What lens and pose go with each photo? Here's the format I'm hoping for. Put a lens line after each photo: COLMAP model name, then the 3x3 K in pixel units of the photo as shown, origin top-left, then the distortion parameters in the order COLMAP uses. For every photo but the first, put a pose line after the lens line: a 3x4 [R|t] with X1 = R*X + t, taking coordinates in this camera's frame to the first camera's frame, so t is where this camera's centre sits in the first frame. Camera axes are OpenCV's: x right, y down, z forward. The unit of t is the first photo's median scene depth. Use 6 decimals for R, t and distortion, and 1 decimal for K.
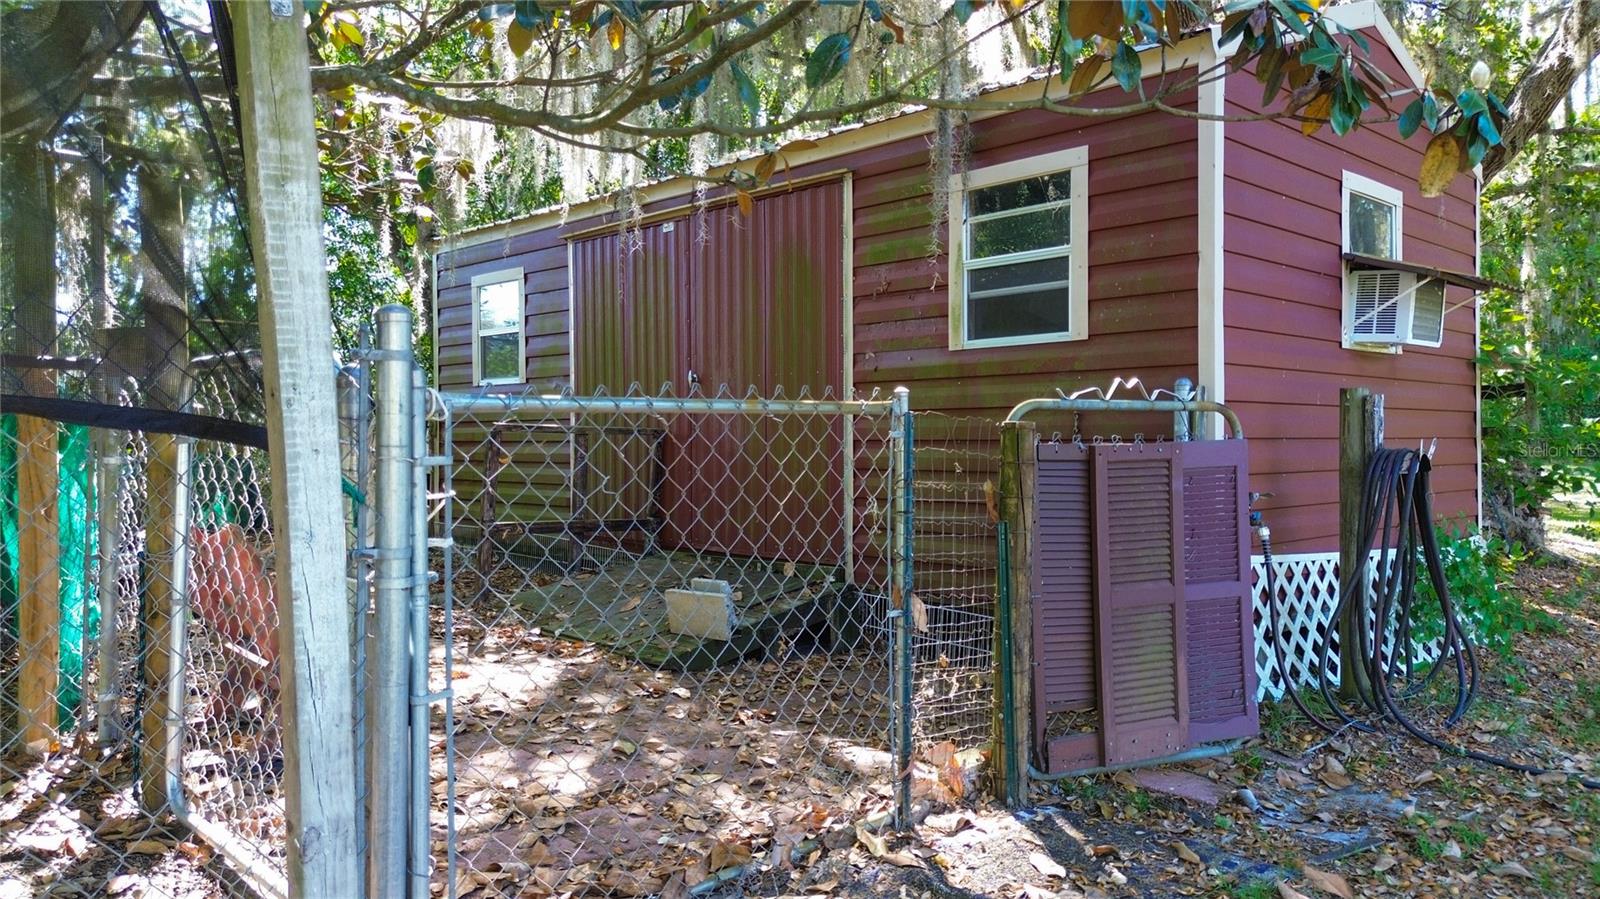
lens RADIAL K [[1154.7, 0, 800.0], [0, 1154.7, 449.5], [0, 0, 1]] dist [0.067608, -0.068616]
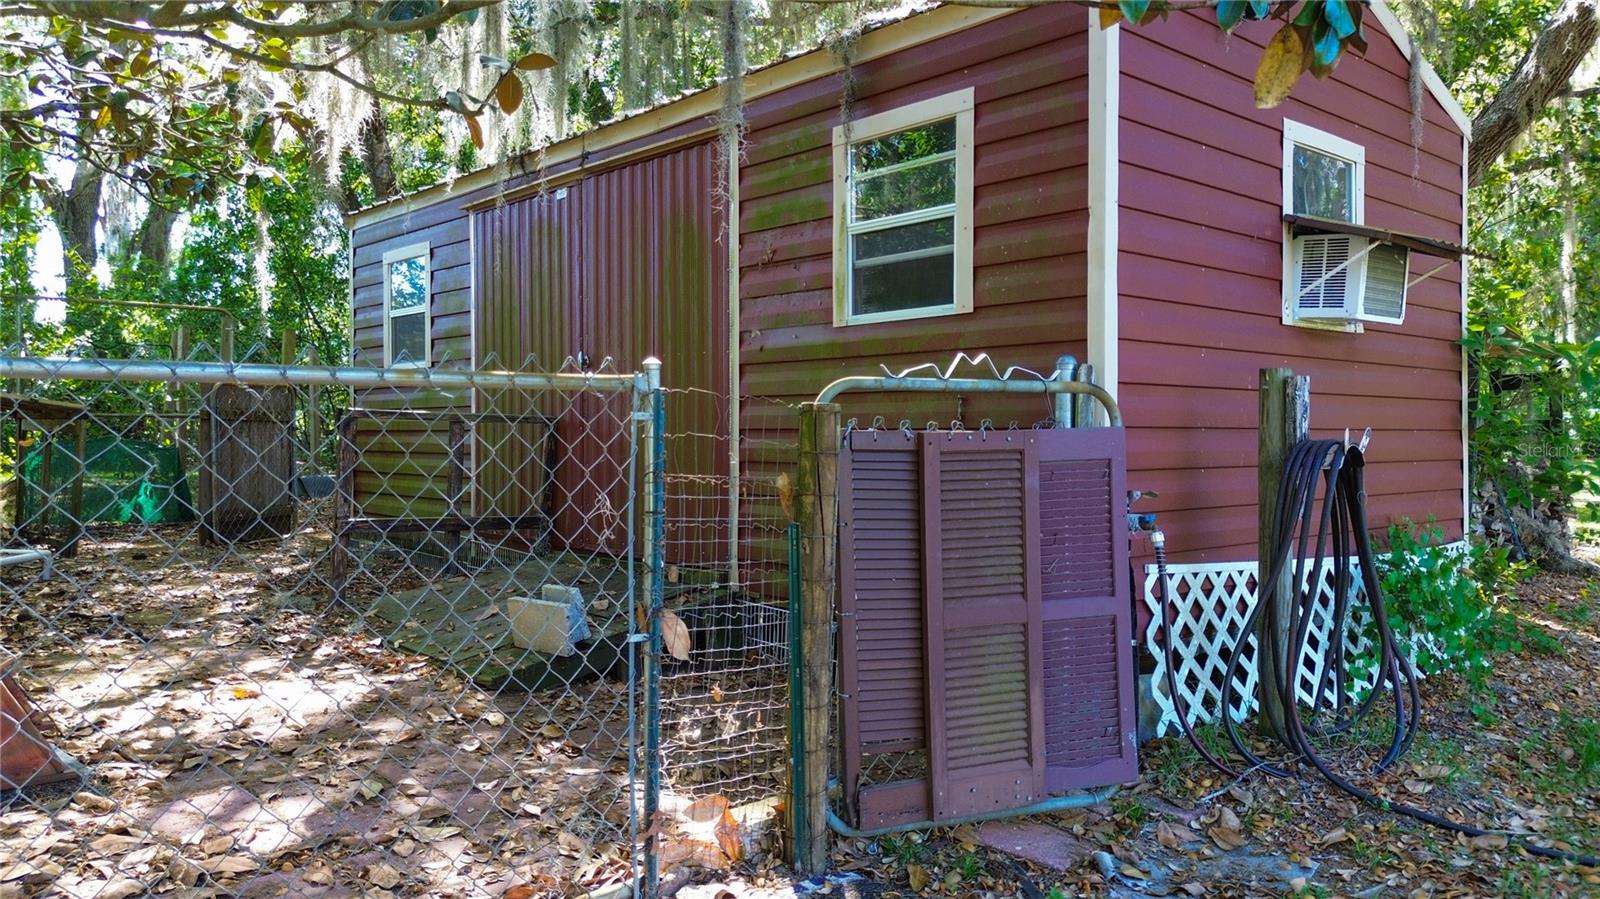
lens RADIAL K [[1170.1, 0, 803.6], [0, 1170.1, 443.0], [0, 0, 1]] dist [0.070753, -0.072515]
pose [[0.999417, 0.005021, -0.033777, 0.173250], [-0.005060, 0.999987, -0.001076, 0.004639], [0.033772, 0.001247, 0.999429, 0.140672]]
